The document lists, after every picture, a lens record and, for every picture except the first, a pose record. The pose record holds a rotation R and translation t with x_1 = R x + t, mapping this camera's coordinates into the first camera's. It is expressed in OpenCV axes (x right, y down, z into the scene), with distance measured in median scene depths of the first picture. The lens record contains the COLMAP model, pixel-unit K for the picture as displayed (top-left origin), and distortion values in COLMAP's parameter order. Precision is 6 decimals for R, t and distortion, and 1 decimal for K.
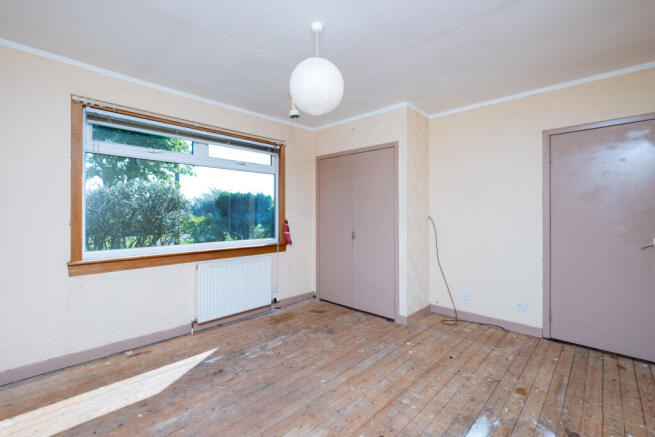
lens RADIAL K [[293.5, 0, 327.1], [0, 293.5, 214.5], [0, 0, 1]] dist [-0.001250, -0.000148]
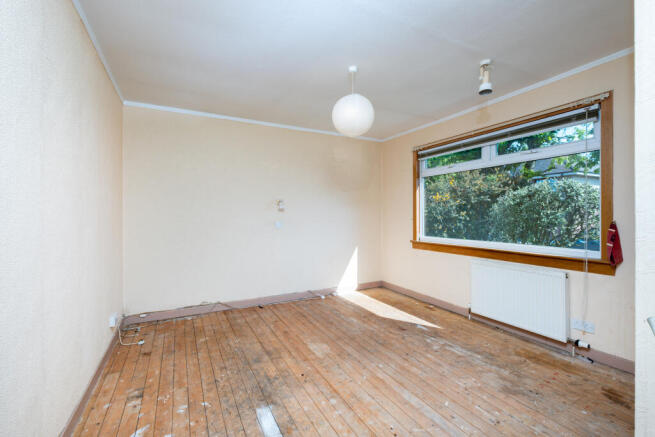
lens RADIAL K [[293.5, 0, 327.1], [0, 293.5, 214.5], [0, 0, 1]] dist [-0.001250, -0.000148]
pose [[-0.331114, -0.000876, -0.943590, 0.891871], [0.003408, 0.999992, -0.002125, 0.002608], [0.943585, -0.003919, -0.331109, 0.962877]]
